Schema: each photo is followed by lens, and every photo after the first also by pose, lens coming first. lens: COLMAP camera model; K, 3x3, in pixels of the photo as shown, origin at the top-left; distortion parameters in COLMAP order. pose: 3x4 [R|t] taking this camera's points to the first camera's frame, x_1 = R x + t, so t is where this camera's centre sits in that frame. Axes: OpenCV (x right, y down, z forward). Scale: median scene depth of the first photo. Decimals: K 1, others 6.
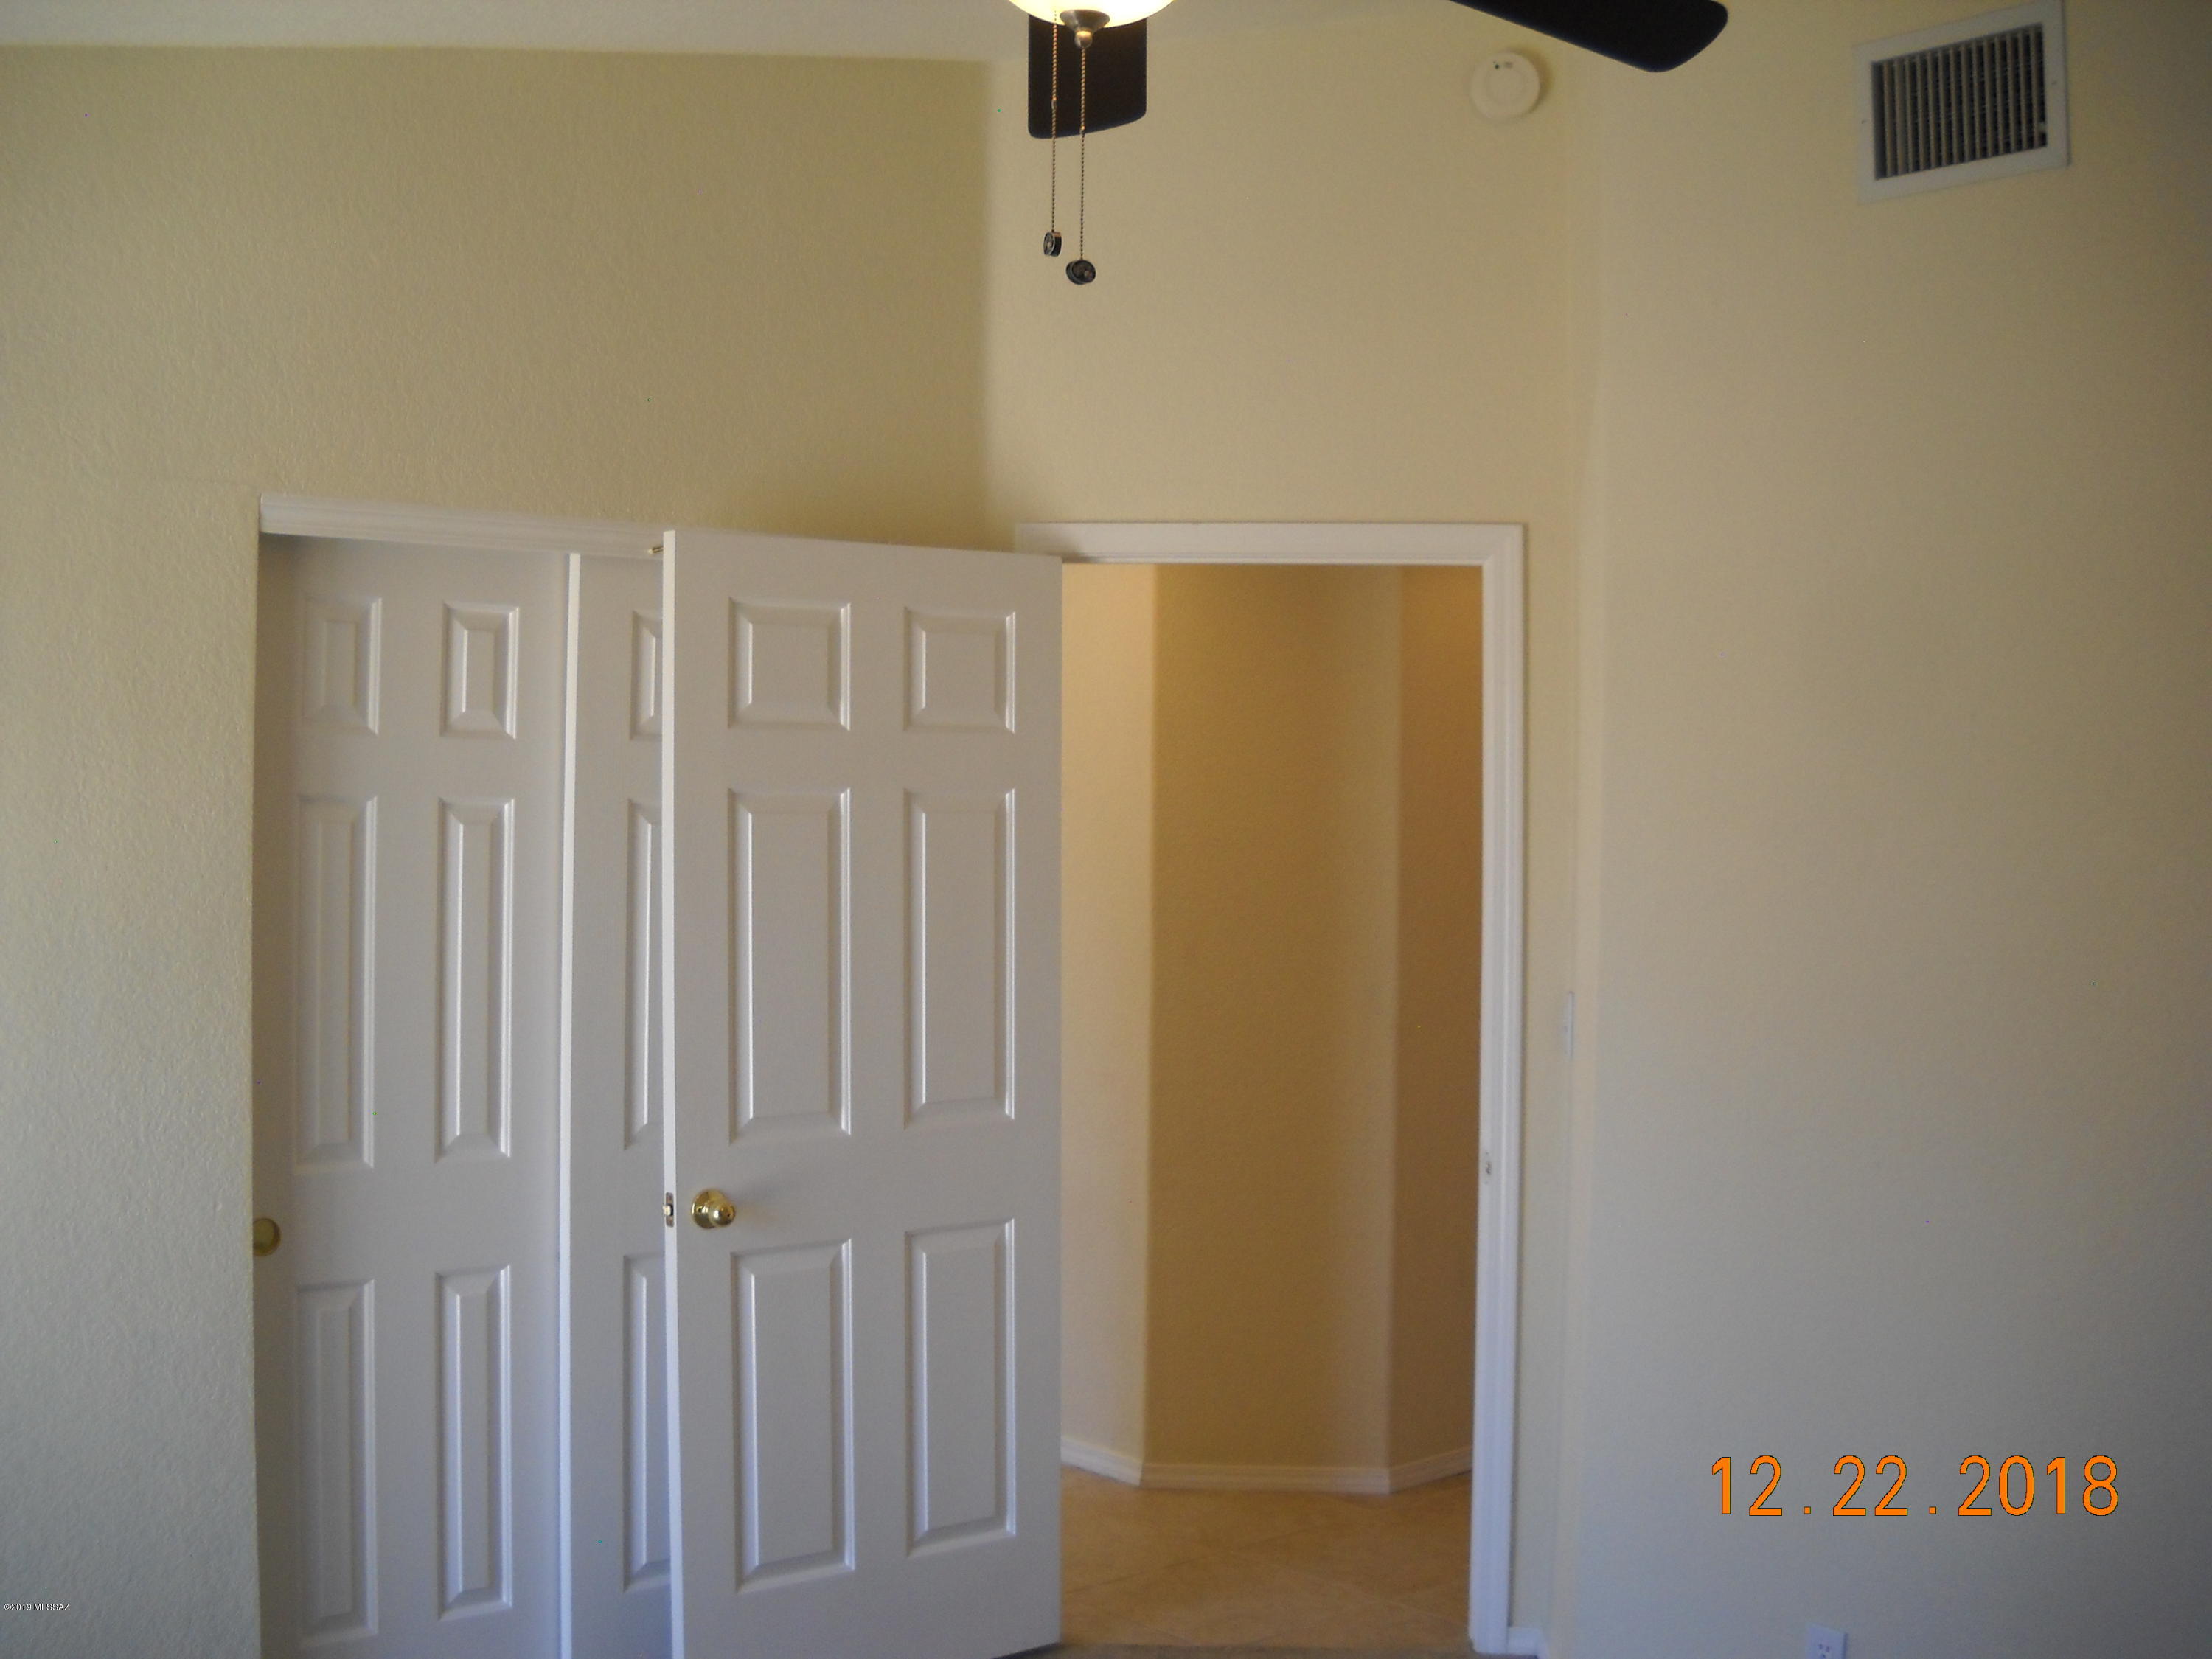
lens RADIAL K [[2492.2, 0, 1106.7], [0, 2492.2, 815.3], [0, 0, 1]] dist [-0.202562, 0.000000]
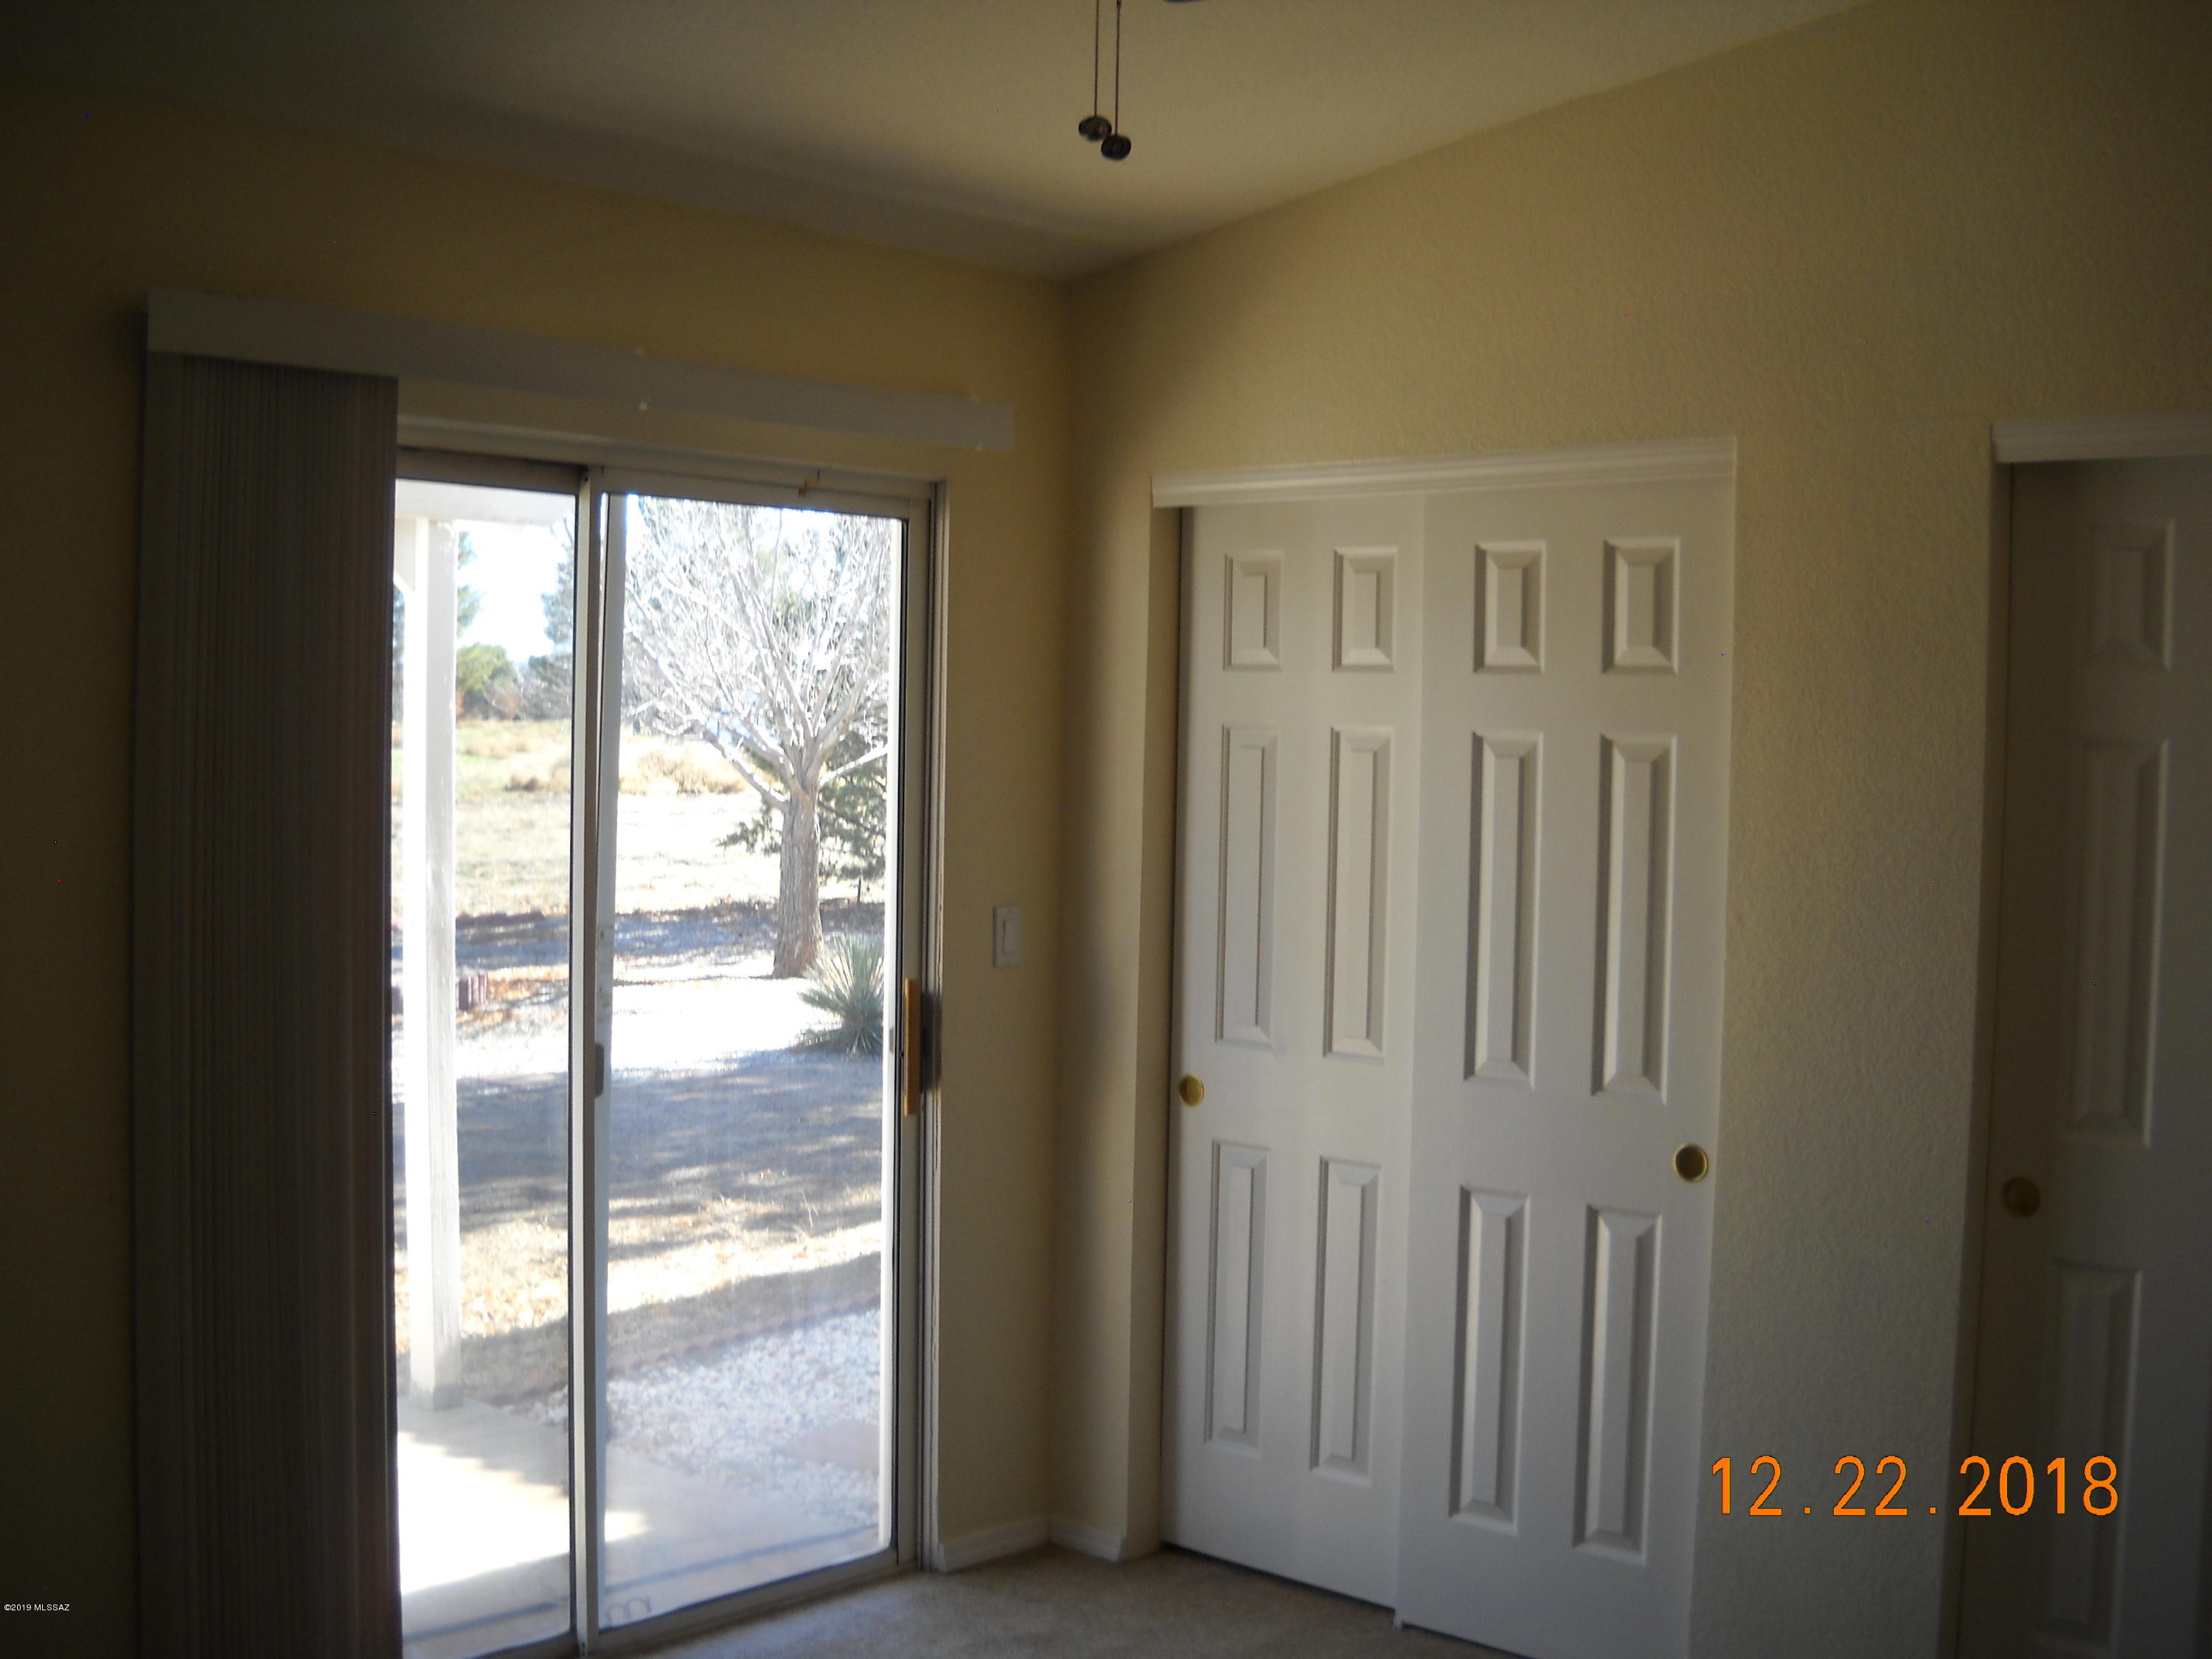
lens RADIAL K [[2492.2, 0, 1105.9], [0, 2492.2, 826.4], [0, 0, 1]] dist [-0.202562, 0.000000]
pose [[0.113897, 0.037750, -0.992775, 0.569928], [-0.013968, 0.999240, 0.036394, -0.002283], [0.993394, 0.009722, 0.114337, 0.542980]]
